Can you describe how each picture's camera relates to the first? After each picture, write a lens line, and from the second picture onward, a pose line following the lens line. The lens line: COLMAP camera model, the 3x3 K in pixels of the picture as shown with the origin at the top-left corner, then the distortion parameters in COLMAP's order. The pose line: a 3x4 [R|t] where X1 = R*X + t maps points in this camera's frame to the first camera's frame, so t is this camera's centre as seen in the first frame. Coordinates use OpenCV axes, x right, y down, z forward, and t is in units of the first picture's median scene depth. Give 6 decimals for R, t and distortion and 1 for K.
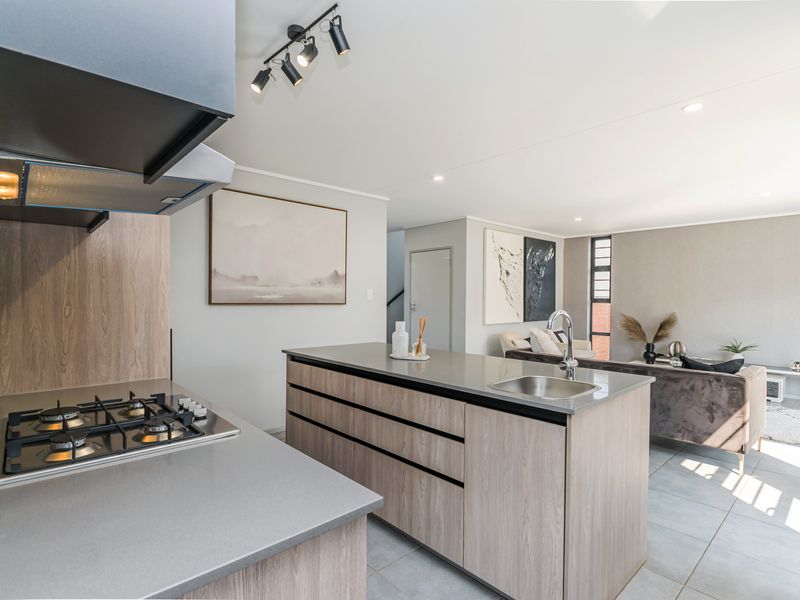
lens RADIAL K [[418.7, 0, 400.0], [0, 418.7, 300.0], [0, 0, 1]] dist [0.000181, 0.000118]
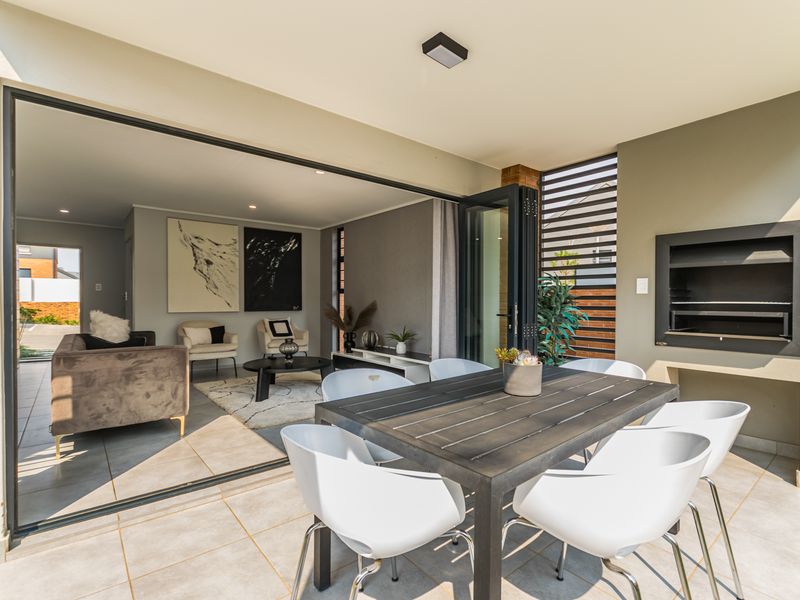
lens RADIAL K [[396.8, 0, 400.0], [0, 396.8, 300.0], [0, 0, 1]] dist [-0.001687, 0.000108]
pose [[0.998442, -0.002906, -0.055732, 0.774666], [0.002637, 0.999985, -0.004897, 0.032514], [0.055746, 0.004743, 0.998434, 0.071687]]
